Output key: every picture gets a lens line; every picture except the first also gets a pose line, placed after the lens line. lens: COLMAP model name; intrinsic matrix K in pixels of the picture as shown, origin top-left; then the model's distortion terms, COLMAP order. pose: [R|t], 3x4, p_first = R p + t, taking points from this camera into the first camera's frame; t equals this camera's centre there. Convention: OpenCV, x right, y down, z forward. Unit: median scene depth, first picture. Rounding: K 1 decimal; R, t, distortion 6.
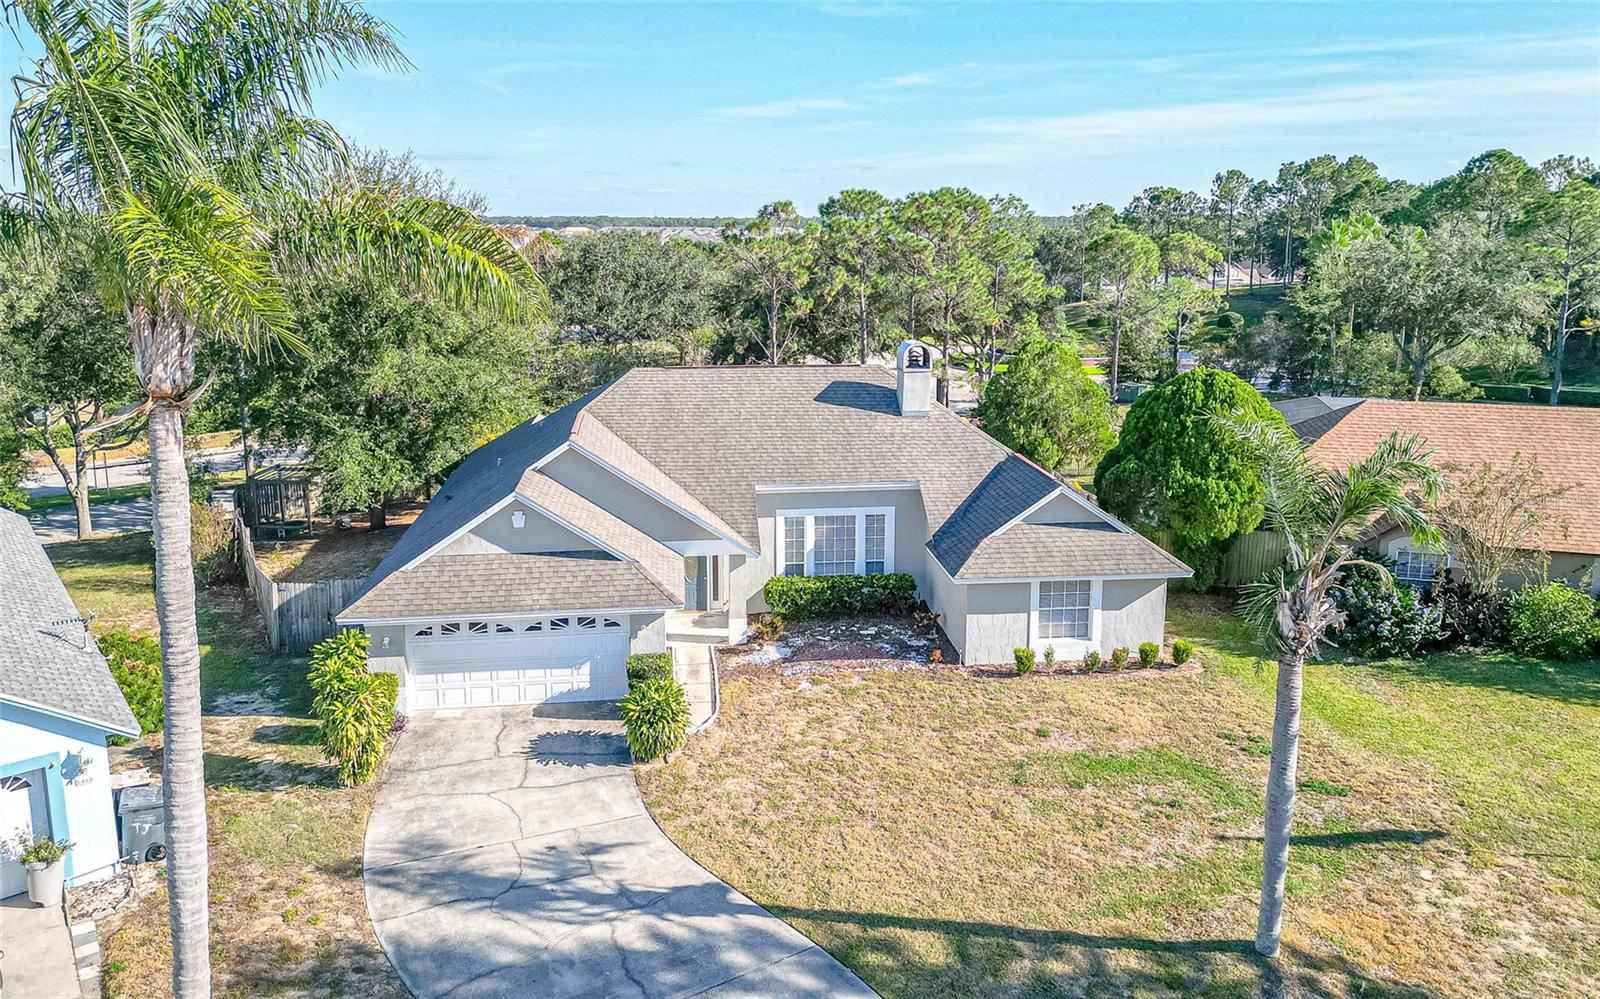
lens RADIAL K [[1129.2, 0, 796.9], [0, 1129.2, 408.5], [0, 0, 1]] dist [0.073683, -0.071741]
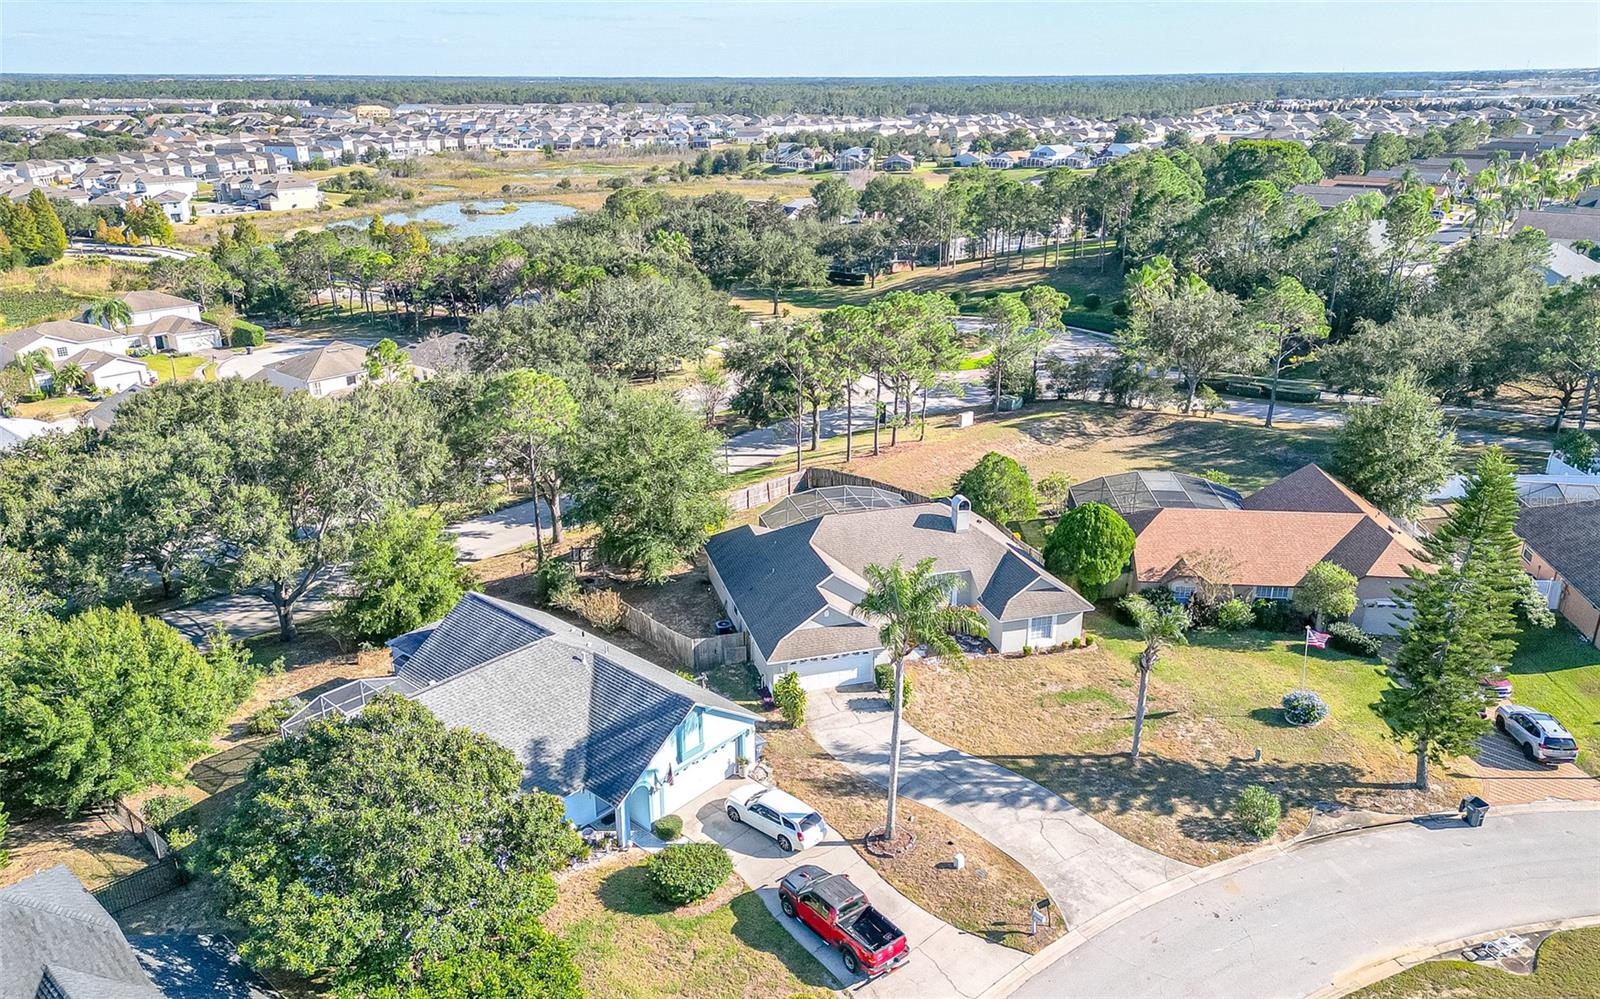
lens RADIAL K [[1129.2, 0, 797.7], [0, 1129.2, 491.0], [0, 0, 1]] dist [0.073683, -0.071741]
pose [[0.985934, -0.059990, 0.155998, -0.598385], [0.030509, 0.982280, 0.184920, -0.537322], [-0.164327, -0.177559, 0.970293, -1.115986]]
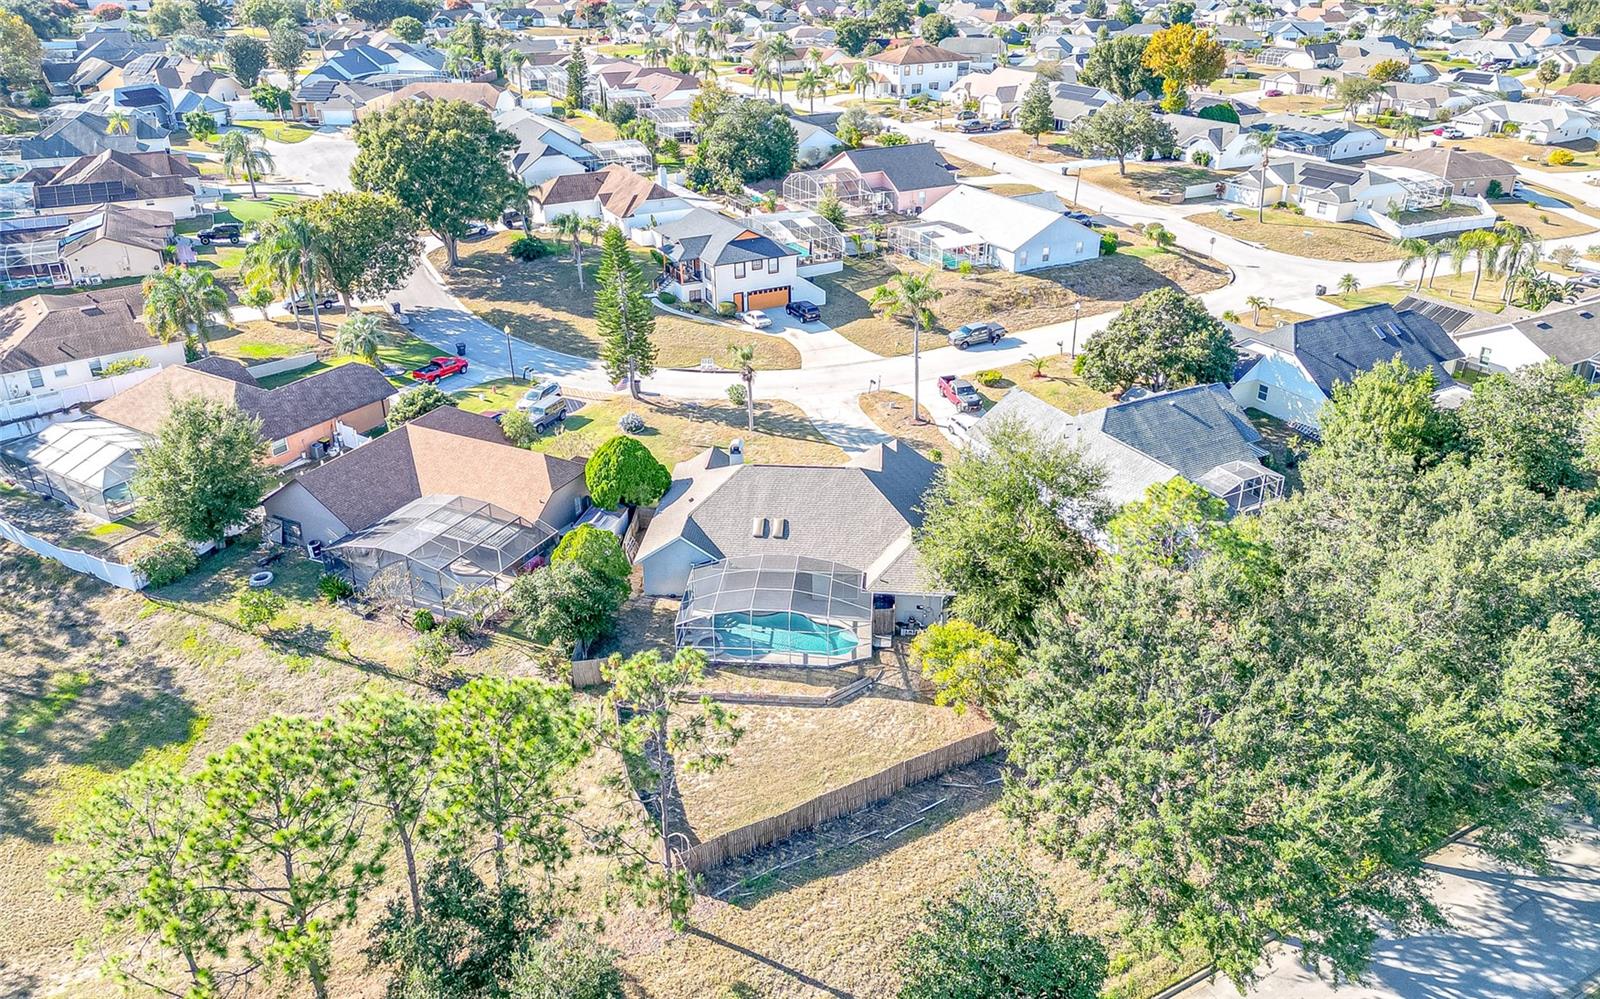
lens RADIAL K [[1129.2, 0, 800.8], [0, 1129.2, 443.2], [0, 0, 1]] dist [0.073683, -0.071741]
pose [[-0.979997, -0.075769, 0.184021, -0.517174], [0.039221, 0.833015, 0.551859, -1.516505], [-0.195107, 0.548038, -0.813381, 3.279762]]
